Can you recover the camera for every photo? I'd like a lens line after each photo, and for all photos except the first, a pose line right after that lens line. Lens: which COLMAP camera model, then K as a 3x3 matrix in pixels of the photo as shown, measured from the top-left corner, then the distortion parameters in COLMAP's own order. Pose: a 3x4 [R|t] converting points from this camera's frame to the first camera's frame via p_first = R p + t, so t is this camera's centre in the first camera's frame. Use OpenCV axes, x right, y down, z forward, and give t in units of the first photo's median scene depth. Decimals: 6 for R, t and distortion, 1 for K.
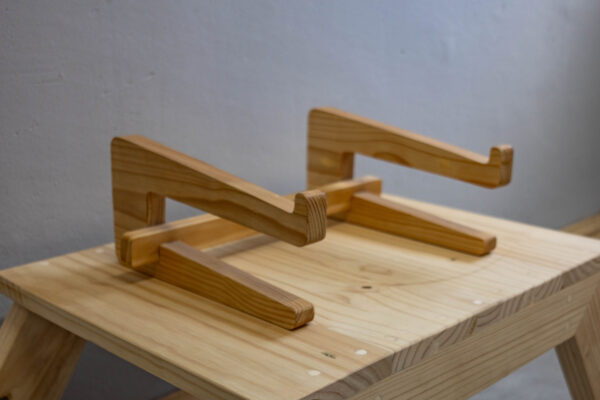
lens RADIAL K [[830.4, 0, 300.7], [0, 830.4, 205.9], [0, 0, 1]] dist [0.020105, 0.000000]
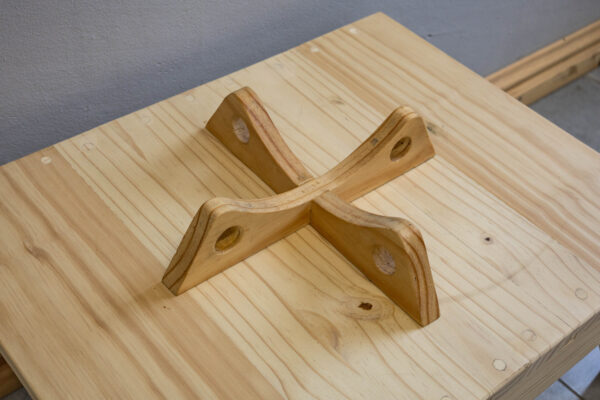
lens RADIAL K [[830.4, 0, 304.3], [0, 830.4, 199.3], [0, 0, 1]] dist [0.020105, 0.000000]
pose [[0.992441, 0.121185, -0.019382, 0.023856], [-0.096485, 0.868053, 0.487006, -0.357038], [0.075843, -0.481454, 0.873184, 0.344481]]
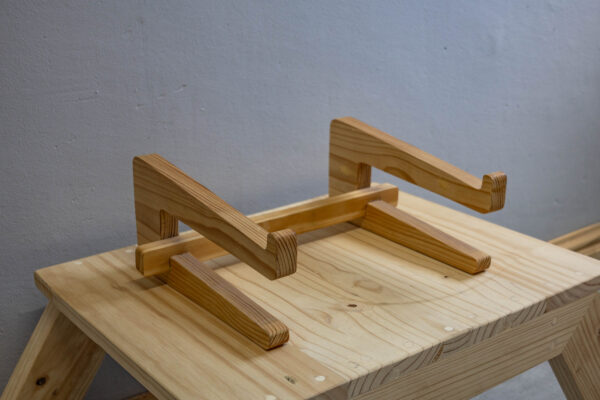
lens RADIAL K [[830.4, 0, 301.0], [0, 830.4, 198.3], [0, 0, 1]] dist [0.020105, 0.000000]
pose [[0.989599, 0.037004, -0.139013, 0.154270], [-0.026717, 0.996814, 0.075156, -0.118217], [0.141351, -0.070660, 0.987435, -0.071260]]
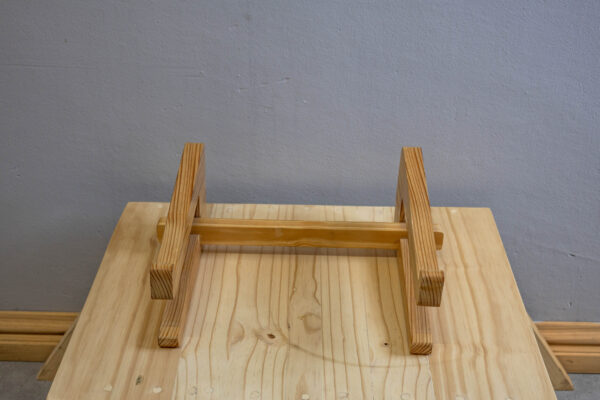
lens RADIAL K [[830.4, 0, 299.4], [0, 830.4, 197.6], [0, 0, 1]] dist [0.020105, 0.000000]
pose [[0.683287, 0.370112, -0.629394, 0.764471], [-0.192150, 0.922770, 0.334027, -0.480248], [0.704413, -0.107298, 0.701633, 0.200965]]
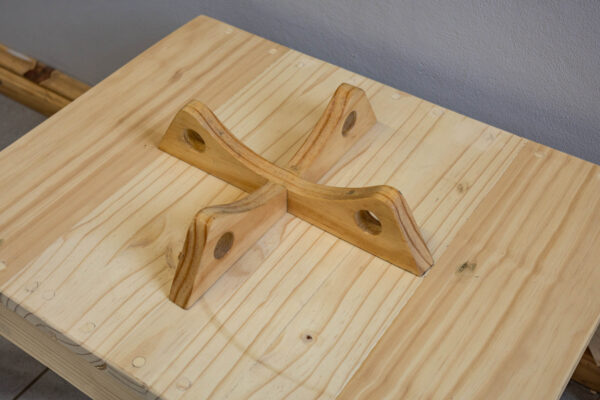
lens RADIAL K [[830.4, 0, 297.7], [0, 830.4, 203.5], [0, 0, 1]] dist [0.020105, 0.000000]
pose [[0.170367, 0.685979, -0.707395, 0.648076], [-0.240414, 0.725132, 0.645279, -0.507622], [0.955603, 0.060133, 0.288457, 0.836220]]
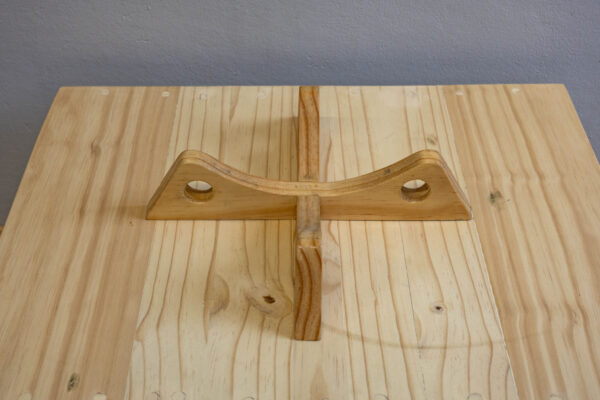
lens RADIAL K [[830.4, 0, 300.5], [0, 830.4, 203.6], [0, 0, 1]] dist [0.020105, 0.000000]
pose [[0.703232, 0.472828, -0.530941, 0.474566], [-0.178805, 0.840413, 0.511600, -0.391378], [0.688109, -0.264838, 0.675549, 0.479788]]
